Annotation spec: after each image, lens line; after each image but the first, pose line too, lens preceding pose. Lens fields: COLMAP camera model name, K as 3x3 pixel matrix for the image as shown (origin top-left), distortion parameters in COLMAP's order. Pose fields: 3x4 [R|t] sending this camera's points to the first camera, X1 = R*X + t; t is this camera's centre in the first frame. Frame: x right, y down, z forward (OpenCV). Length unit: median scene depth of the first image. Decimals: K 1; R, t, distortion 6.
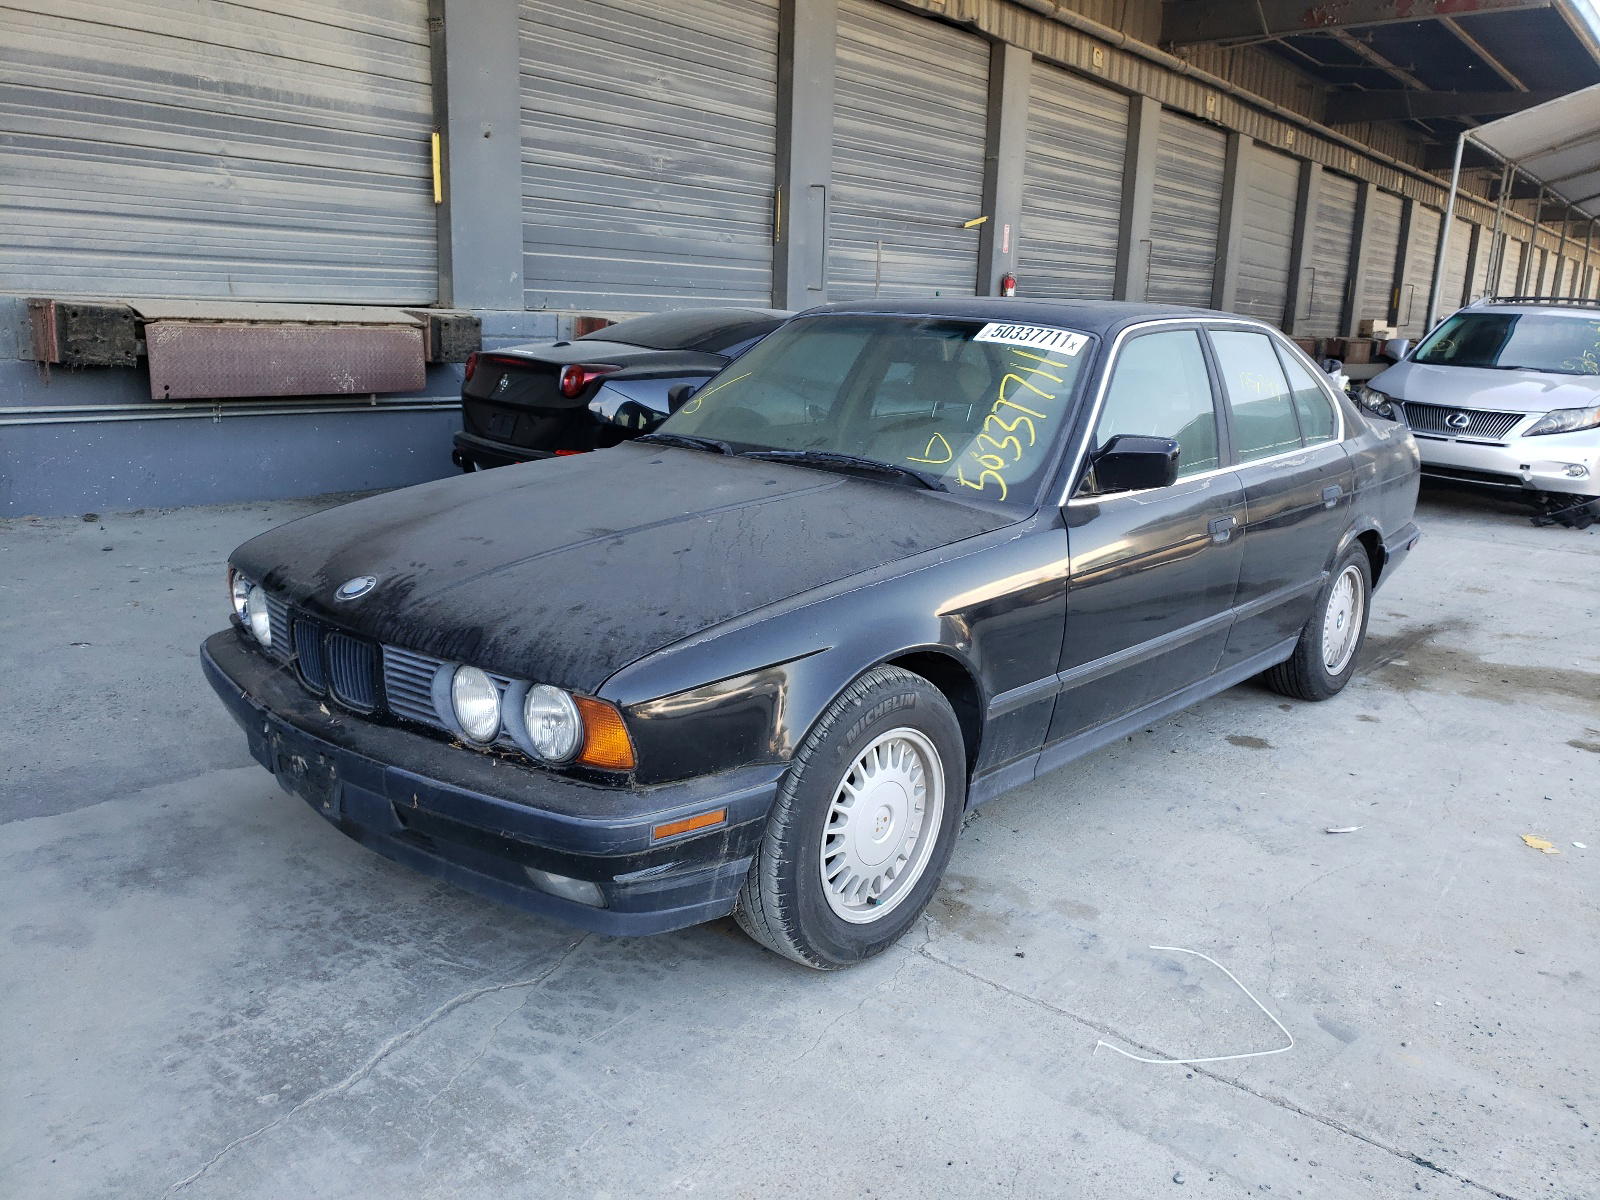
lens RADIAL K [[1258.5, 0, 800.0], [0, 1258.5, 600.0], [0, 0, 1]] dist [-0.028471, 0.063799]
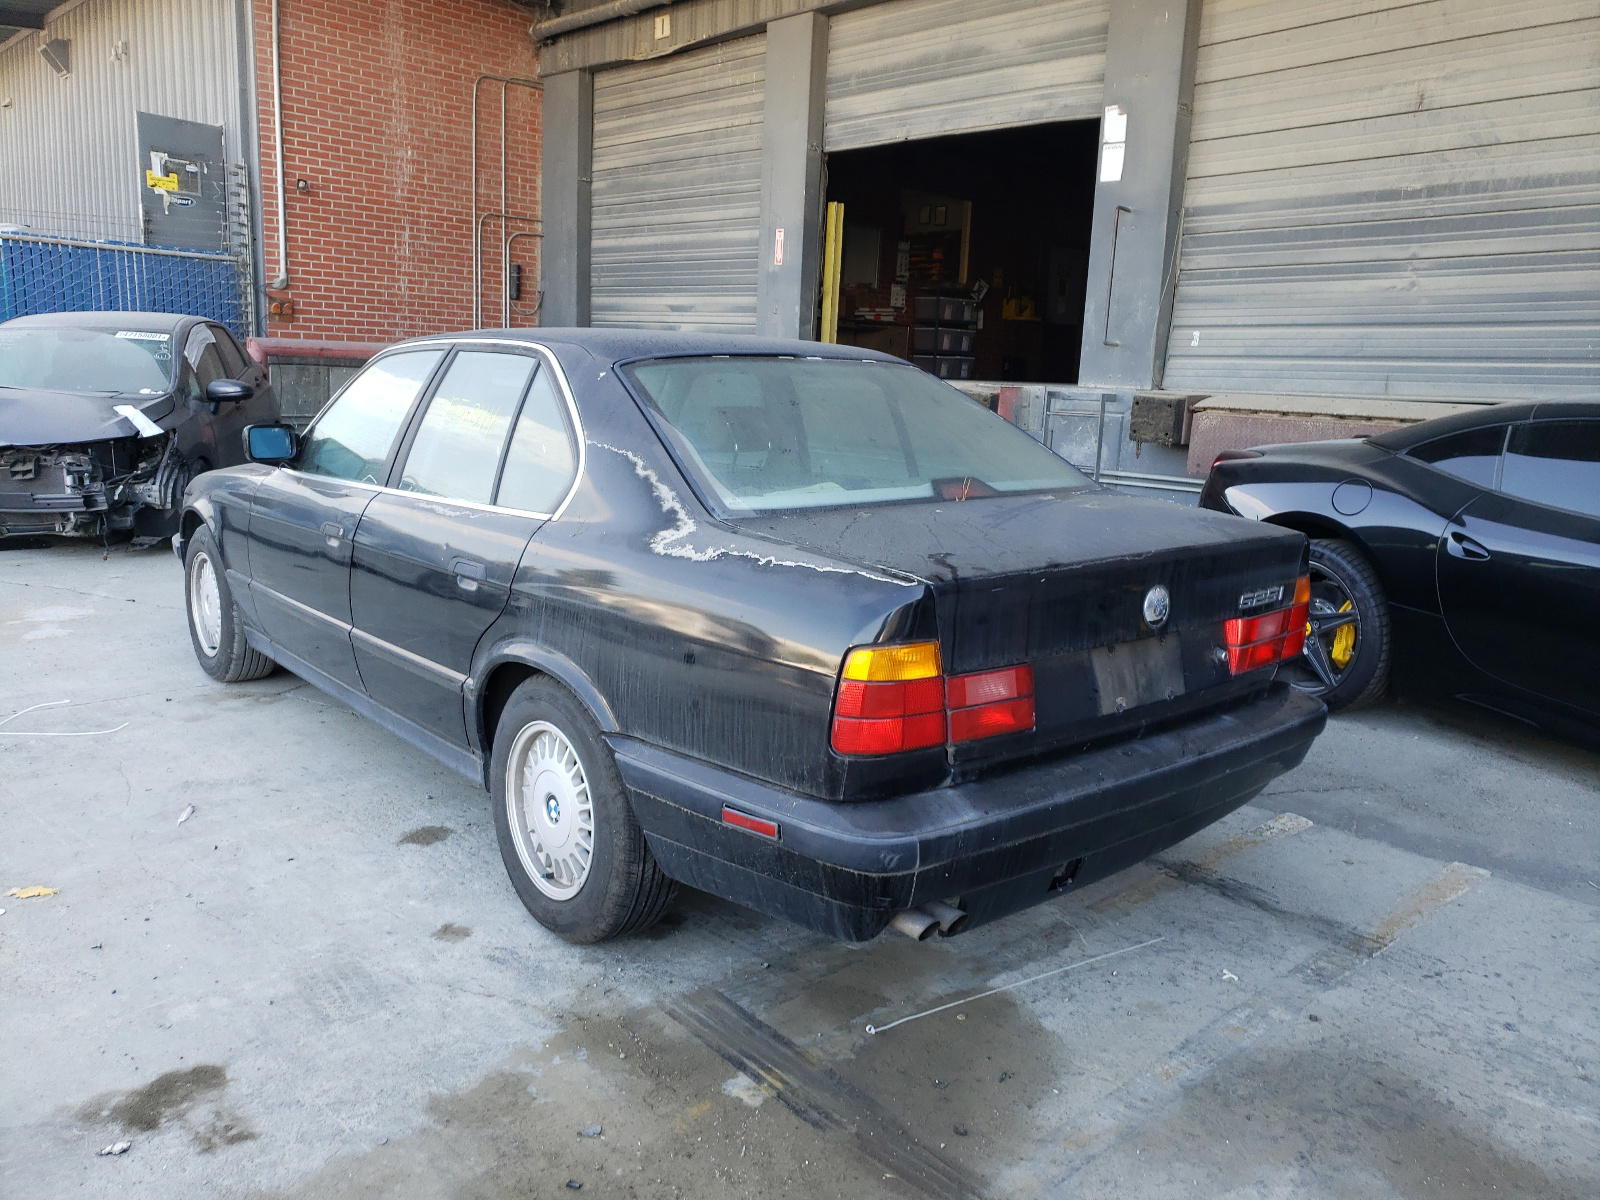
lens RADIAL K [[1213.6, 0, 779.5], [0, 1213.6, 565.7], [0, 0, 1]] dist [-0.040876, 0.079081]
pose [[-0.138308, 0.116425, -0.983522, 0.637882], [-0.266312, 0.952119, 0.150157, -0.139525], [0.953912, 0.282692, -0.100680, 0.733445]]
